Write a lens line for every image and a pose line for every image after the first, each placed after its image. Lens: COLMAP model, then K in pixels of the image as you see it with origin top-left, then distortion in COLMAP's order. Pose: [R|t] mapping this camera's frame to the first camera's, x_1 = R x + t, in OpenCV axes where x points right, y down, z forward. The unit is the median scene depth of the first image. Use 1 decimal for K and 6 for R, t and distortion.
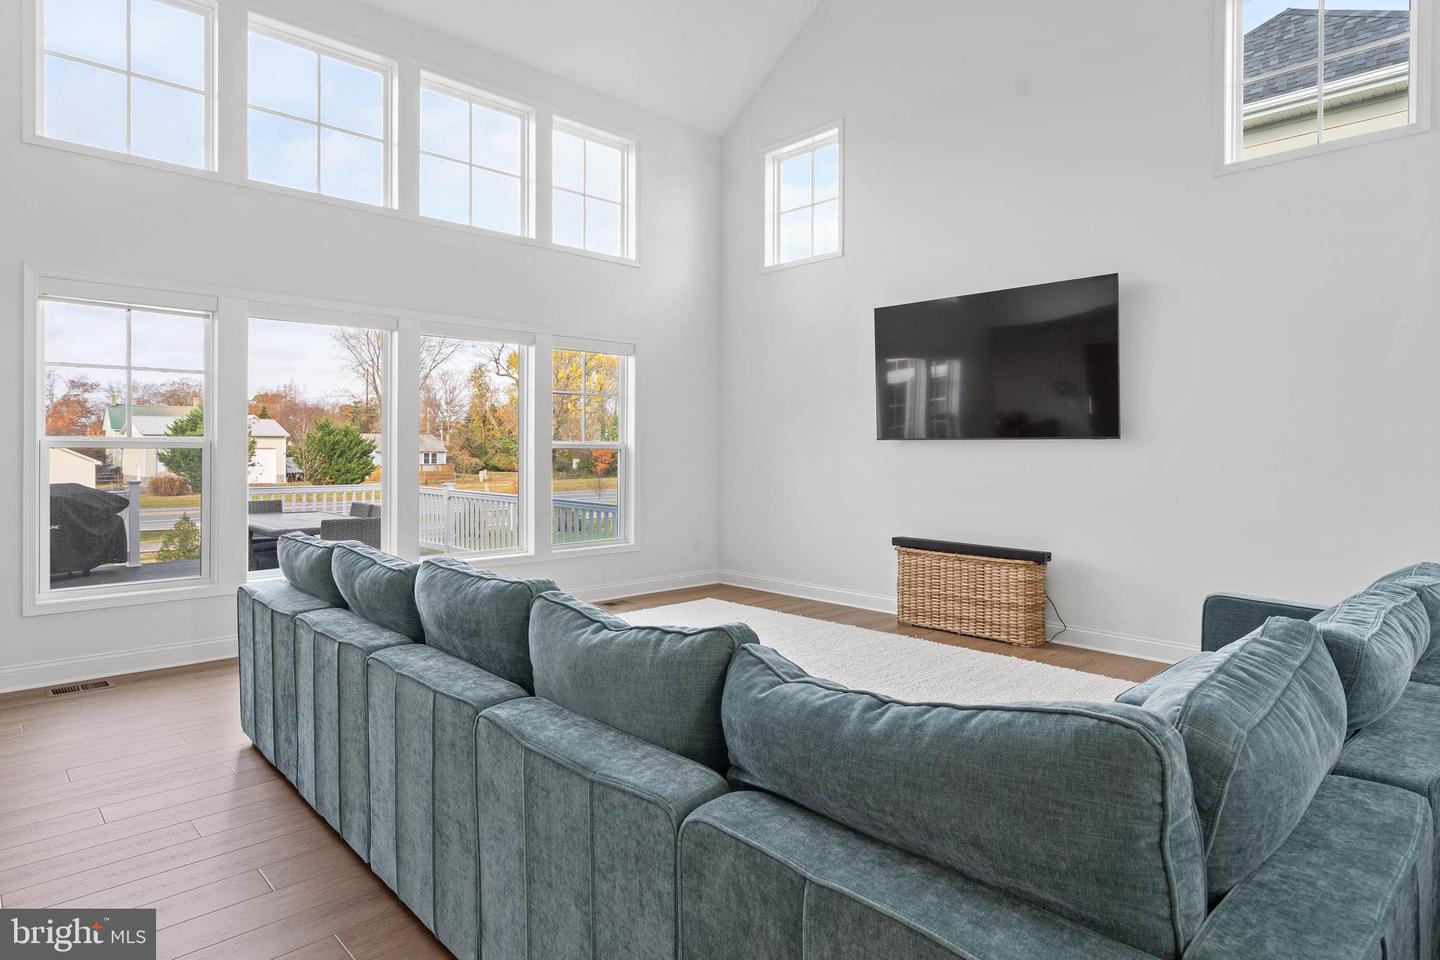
lens RADIAL K [[803.5, 0, 721.0], [0, 803.5, 454.9], [0, 0, 1]] dist [0.001278, 0.000004]
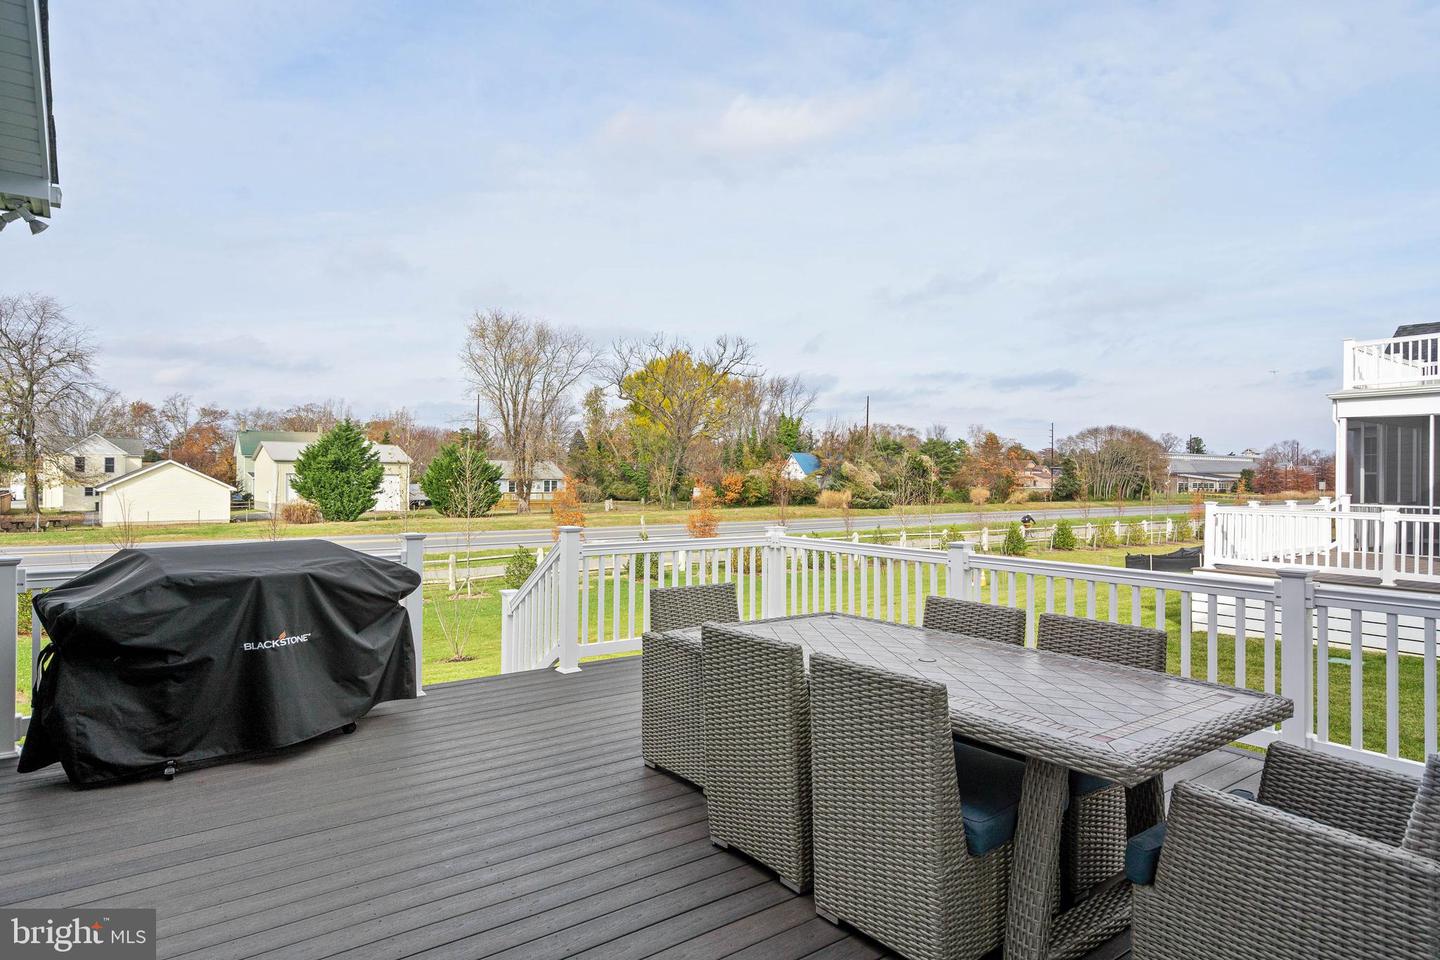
lens RADIAL K [[826.0, 0, 720.0], [0, 826.0, 480.0], [0, 0, 1]] dist [0.000275, 0.000101]
pose [[0.993129, 0.004314, -0.116946, -0.056481], [-0.004776, 0.999982, -0.003671, -0.000206], [0.116928, 0.004204, 0.993132, 0.058672]]
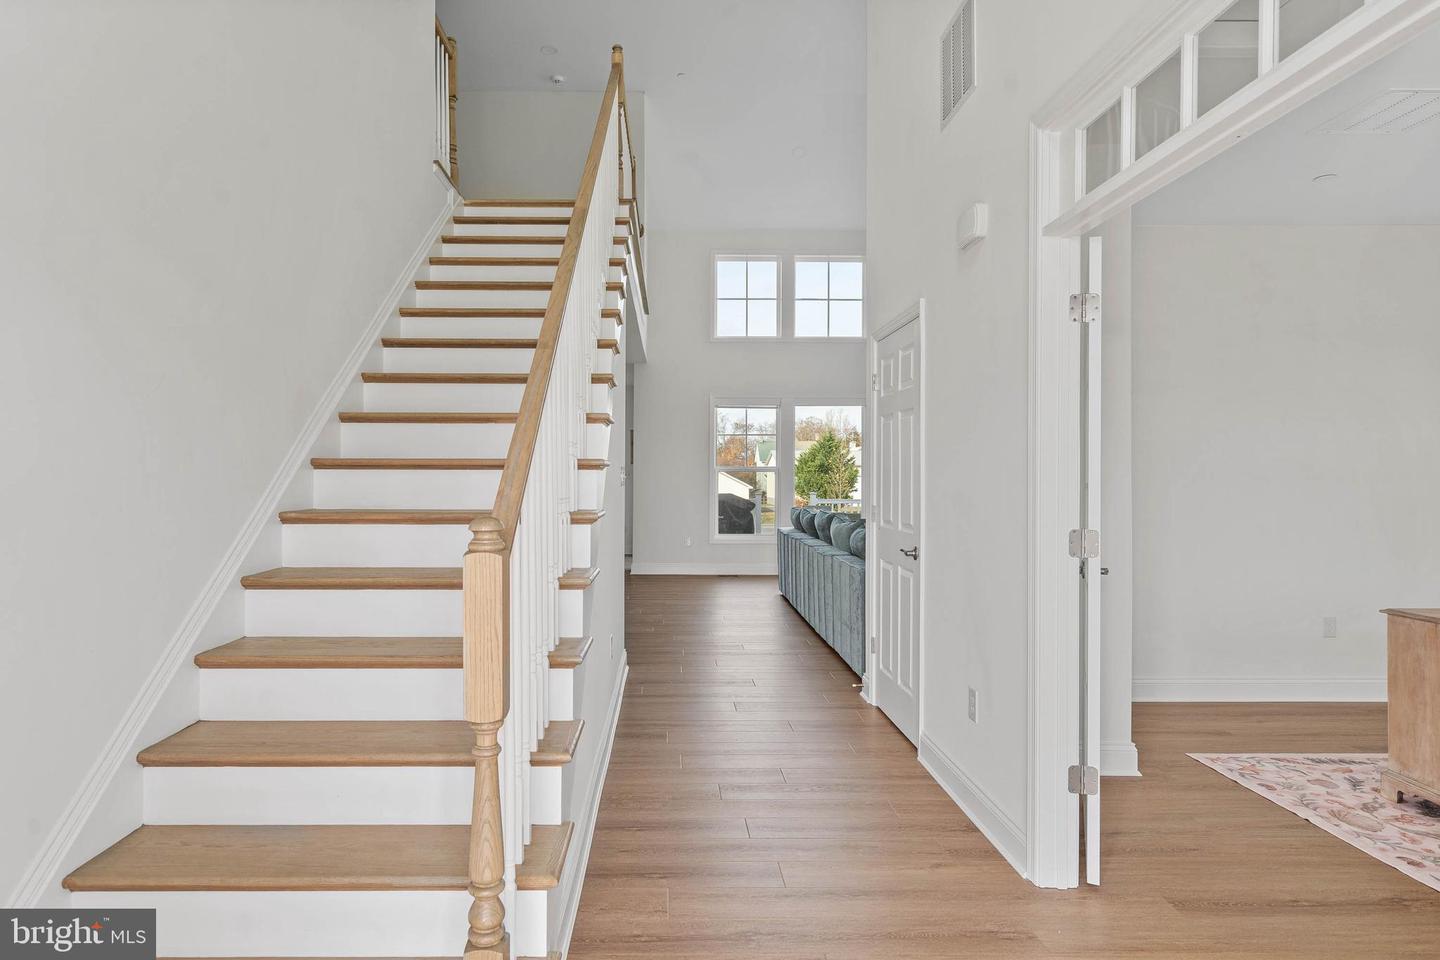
lens RADIAL K [[826.0, 0, 720.0], [0, 826.0, 480.0], [0, 0, 1]] dist [0.000275, 0.000101]
pose [[0.765591, 0.003651, -0.643317, 0.032425], [-0.006523, 0.999977, -0.002087, 0.001204], [0.643295, 0.005794, 0.765597, -0.037865]]
